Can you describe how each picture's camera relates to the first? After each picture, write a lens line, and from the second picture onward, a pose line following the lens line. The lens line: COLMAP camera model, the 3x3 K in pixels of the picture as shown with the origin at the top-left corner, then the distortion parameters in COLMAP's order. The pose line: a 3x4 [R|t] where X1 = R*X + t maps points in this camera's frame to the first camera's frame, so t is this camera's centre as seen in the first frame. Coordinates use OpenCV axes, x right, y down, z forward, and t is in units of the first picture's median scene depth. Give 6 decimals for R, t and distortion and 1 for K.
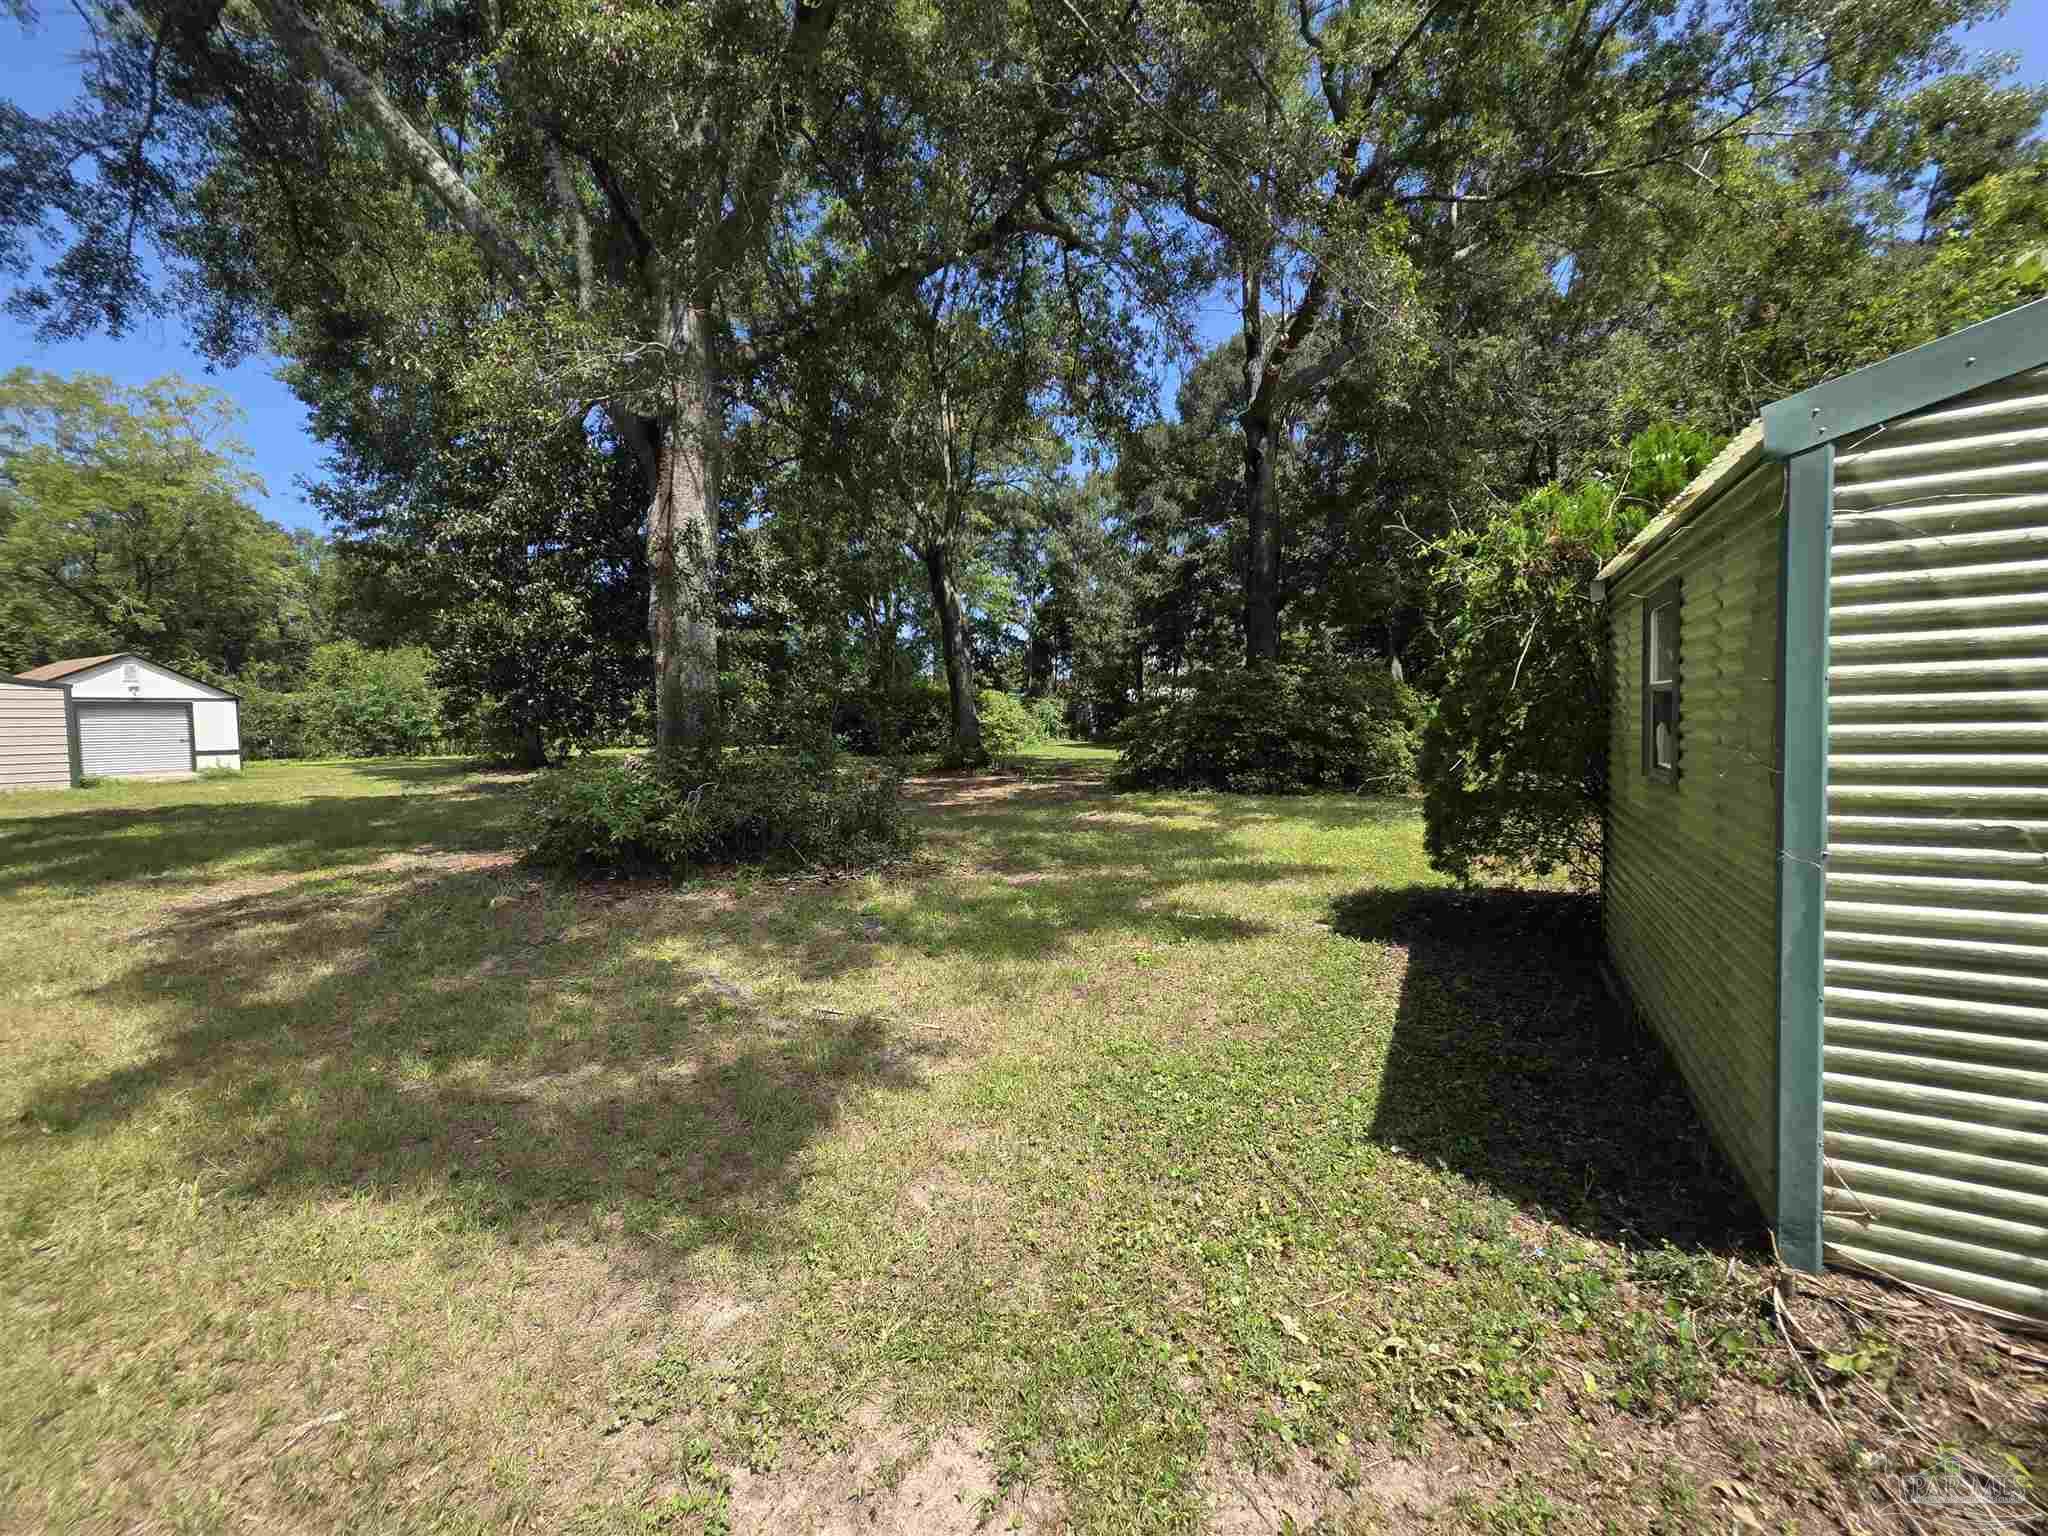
lens RADIAL K [[816.6, 0, 1024.2], [0, 816.6, 760.0], [0, 0, 1]] dist [0.003196, -0.000360]
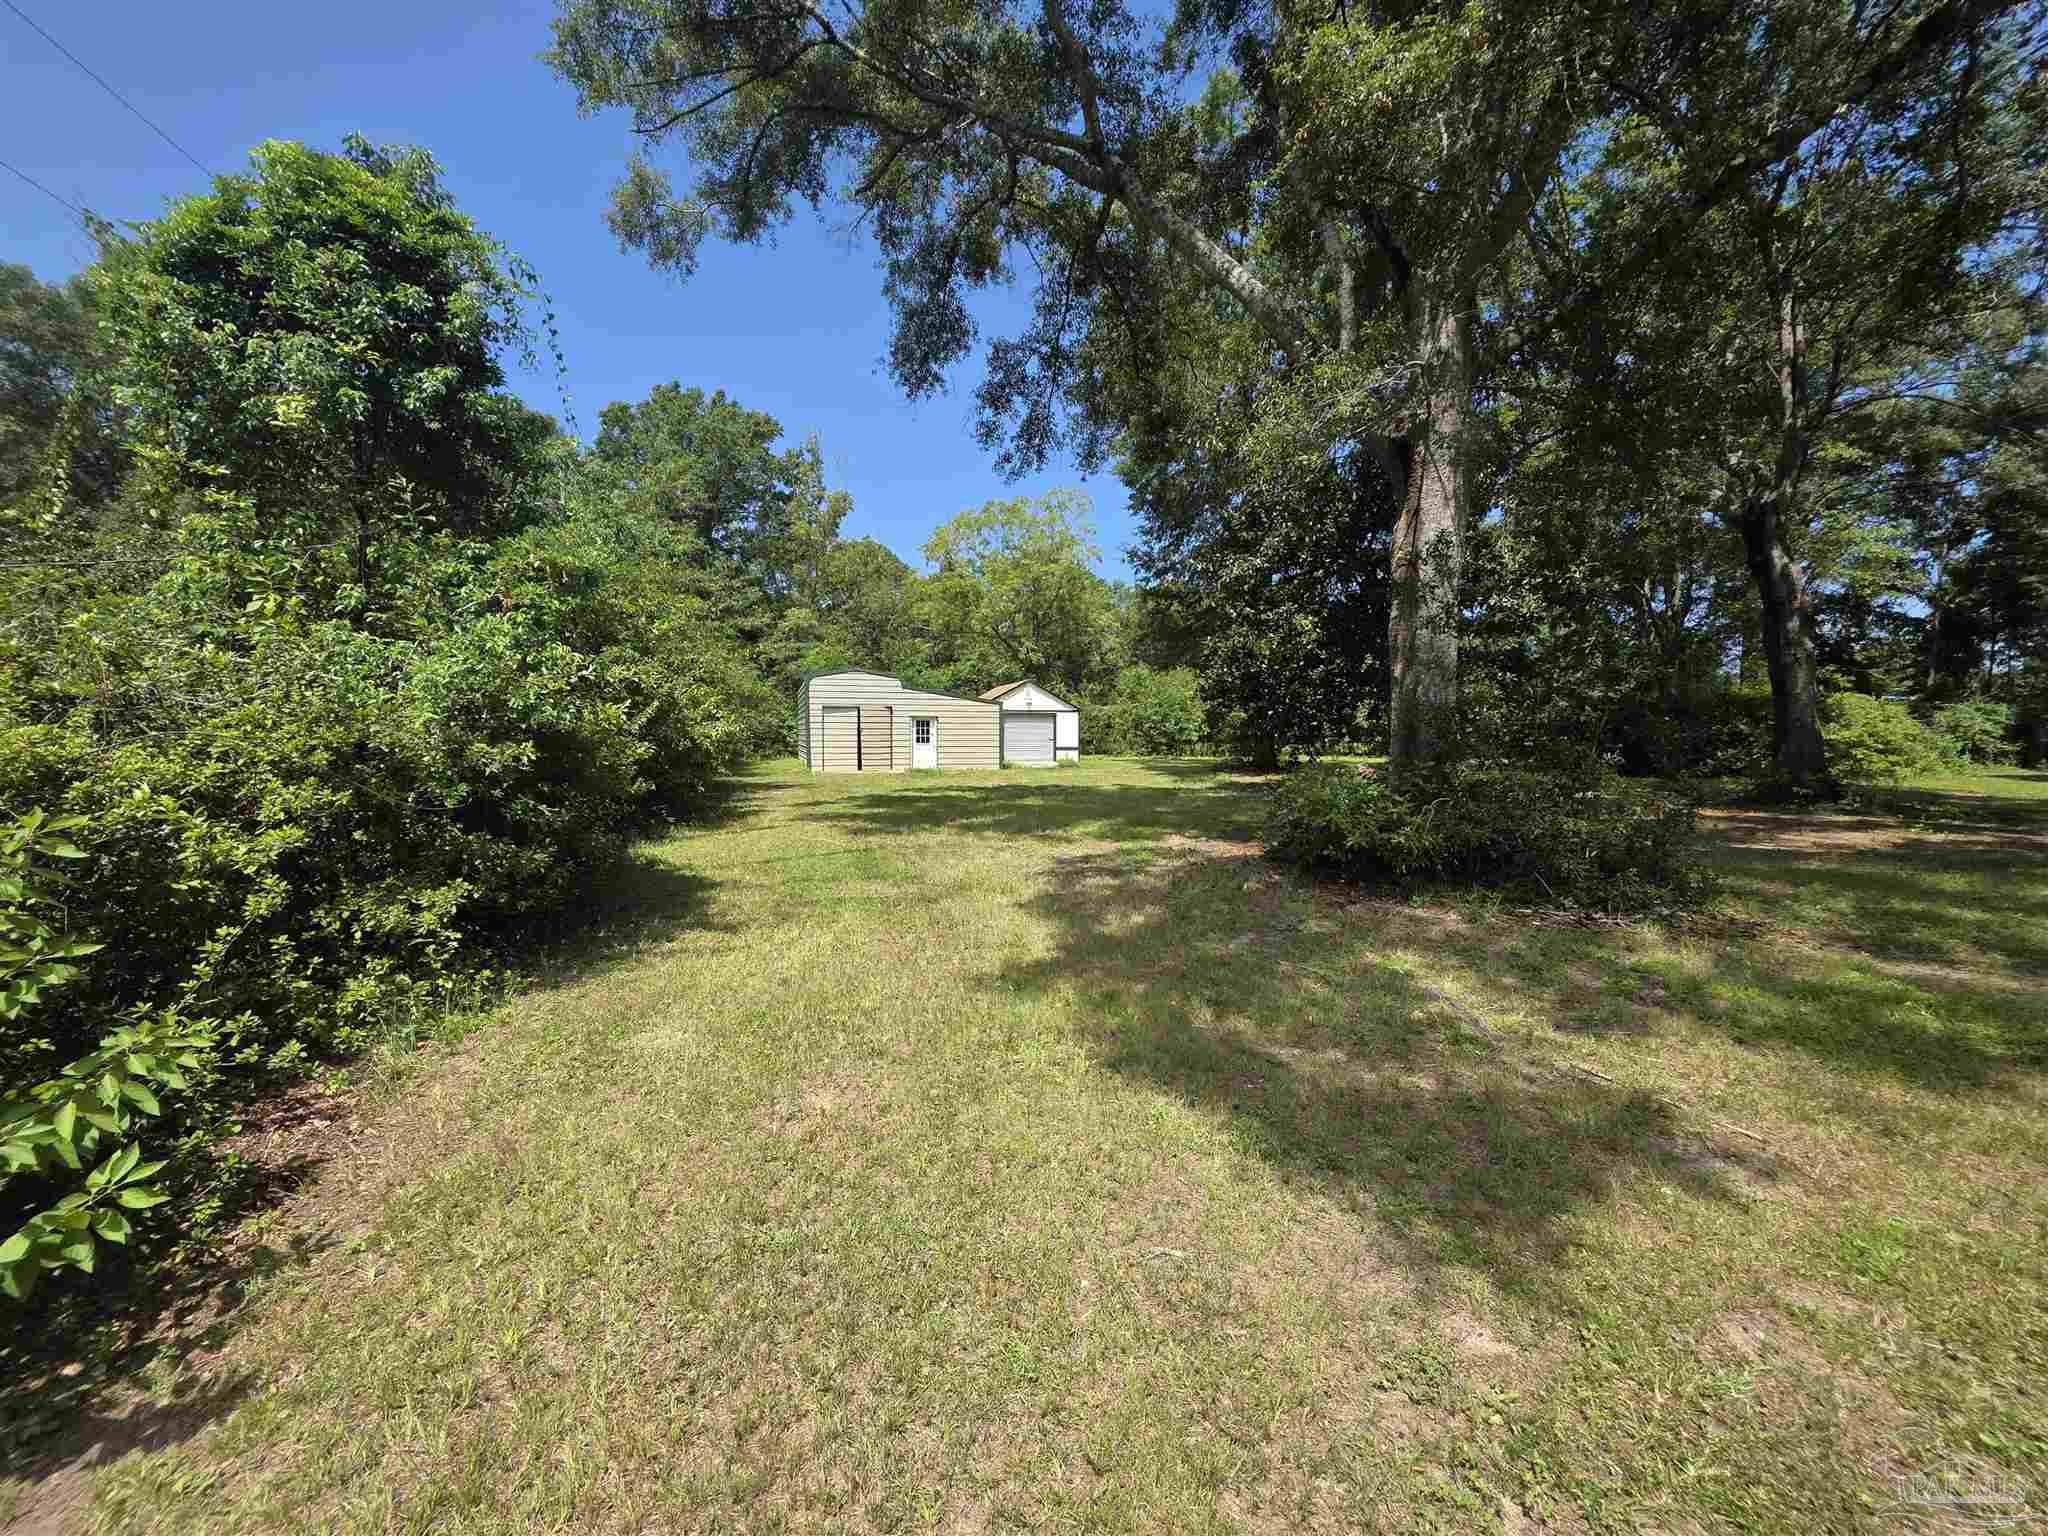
lens RADIAL K [[816.6, 0, 1024.2], [0, 816.6, 760.0], [0, 0, 1]] dist [0.003196, -0.000360]
pose [[0.677549, 0.041056, -0.734330, -0.008279], [-0.048854, 0.998748, 0.010763, -0.002706], [0.733853, 0.028582, 0.678707, -0.021086]]
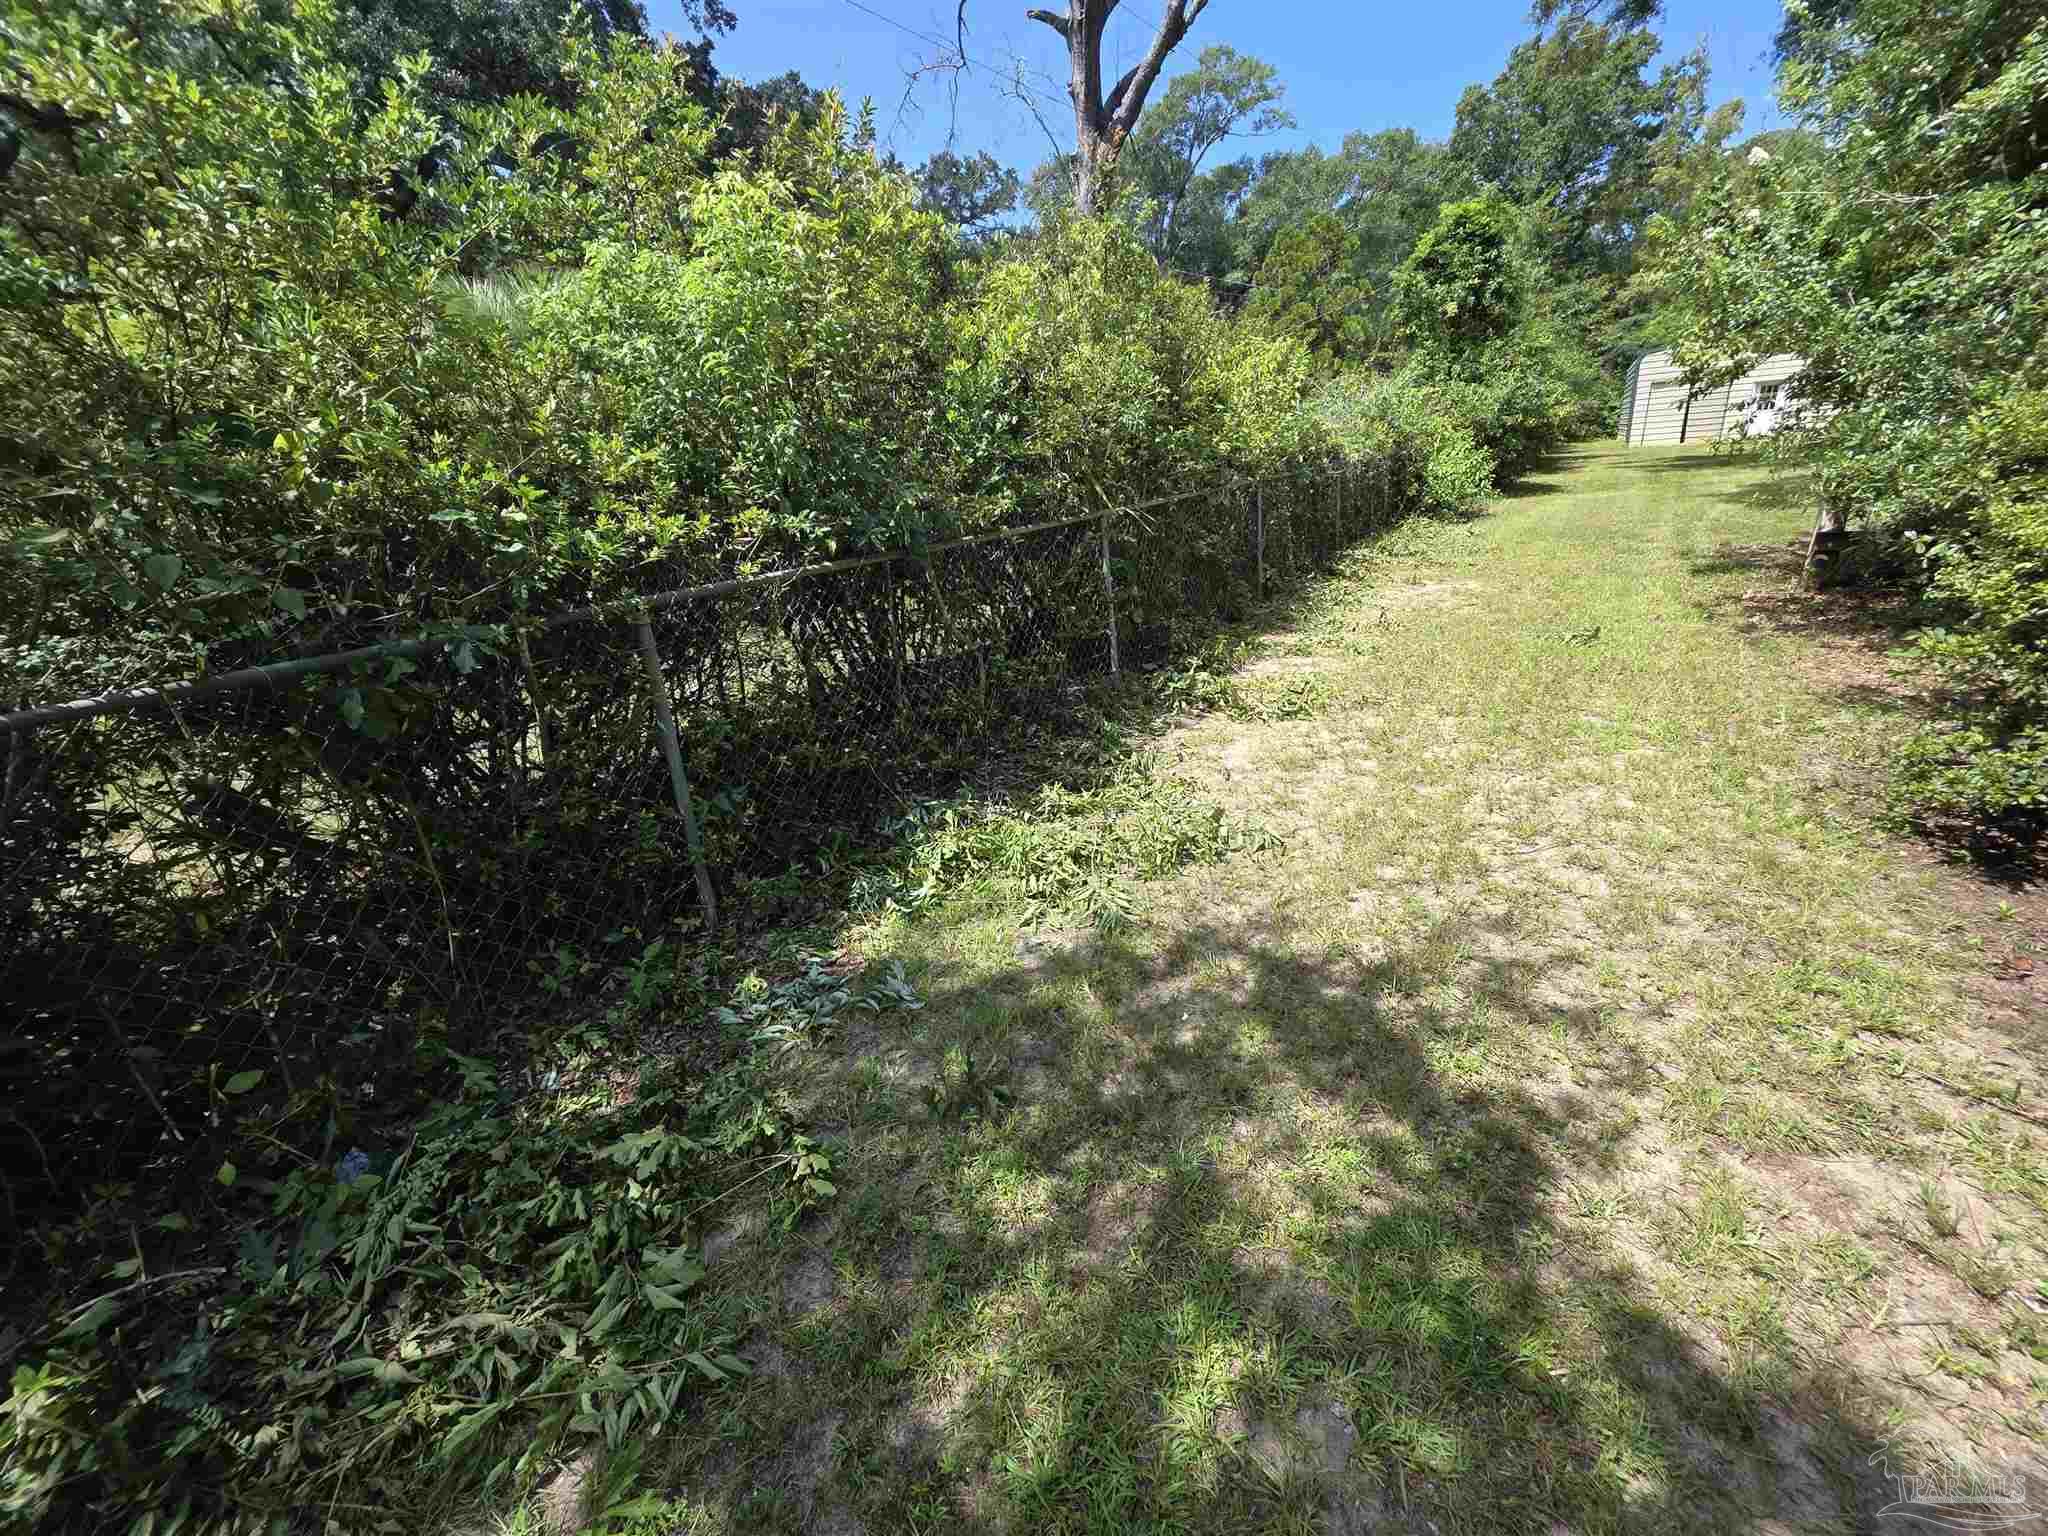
lens RADIAL K [[816.6, 0, 1024.2], [0, 816.6, 760.0], [0, 0, 1]] dist [0.003196, -0.000360]
pose [[-0.117280, 0.358326, -0.926201, 1.461727], [0.029106, 0.933477, 0.357455, 0.045885], [0.992672, 0.014964, -0.119908, -0.771973]]
